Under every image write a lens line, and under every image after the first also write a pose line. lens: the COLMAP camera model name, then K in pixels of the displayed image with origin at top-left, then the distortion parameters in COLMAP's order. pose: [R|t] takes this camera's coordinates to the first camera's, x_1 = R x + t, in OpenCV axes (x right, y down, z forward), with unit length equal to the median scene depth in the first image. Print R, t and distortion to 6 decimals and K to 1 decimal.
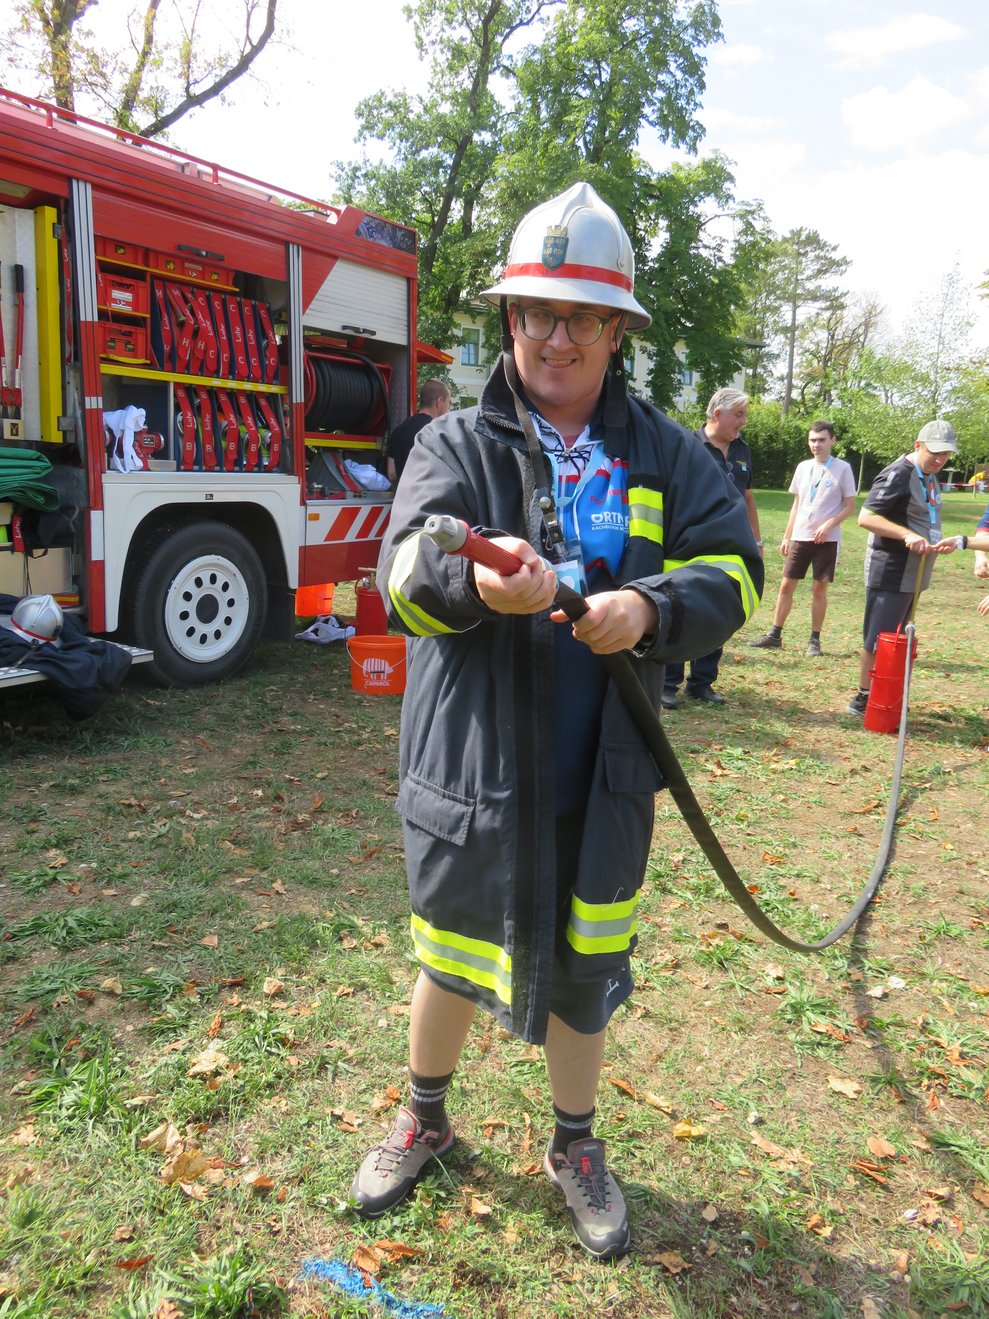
lens RADIAL K [[970.4, 0, 487.5], [0, 970.4, 656.6], [0, 0, 1]] dist [-0.029976, 0.007828]
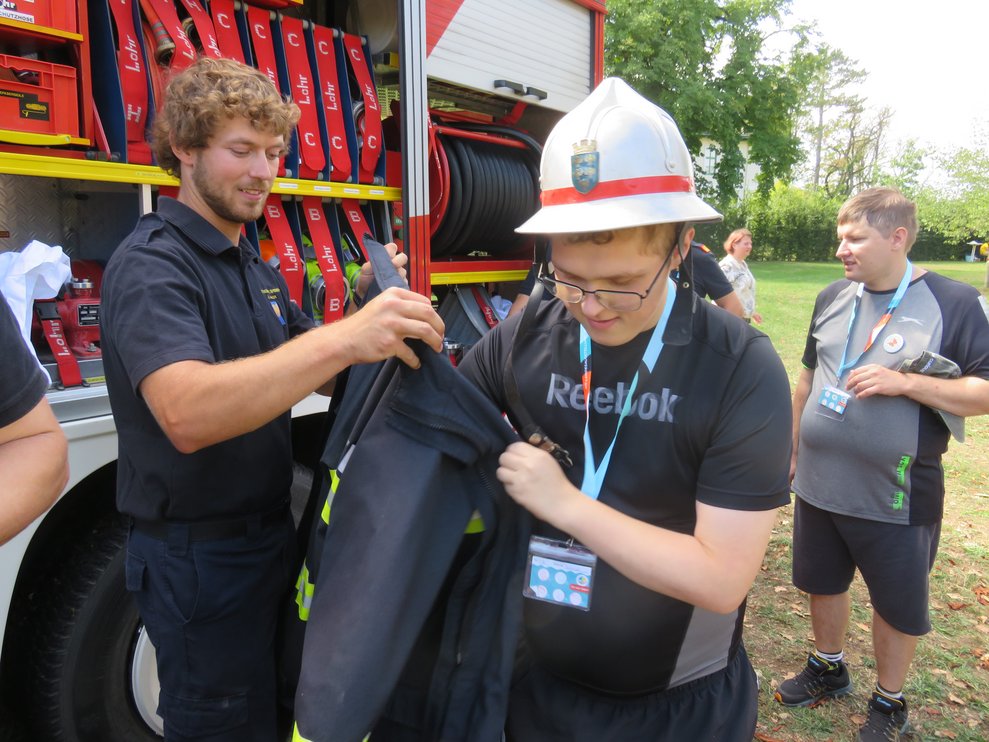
lens RADIAL K [[727.6, 0, 494.5], [0, 727.6, 371.0], [0, 0, 1]] dist [-0.029976, 0.007828]
pose [[0.995444, -0.004726, -0.095227, -0.118127], [0.002834, 0.999796, -0.019988, -0.172070], [0.095302, 0.019627, 0.995255, 0.615849]]
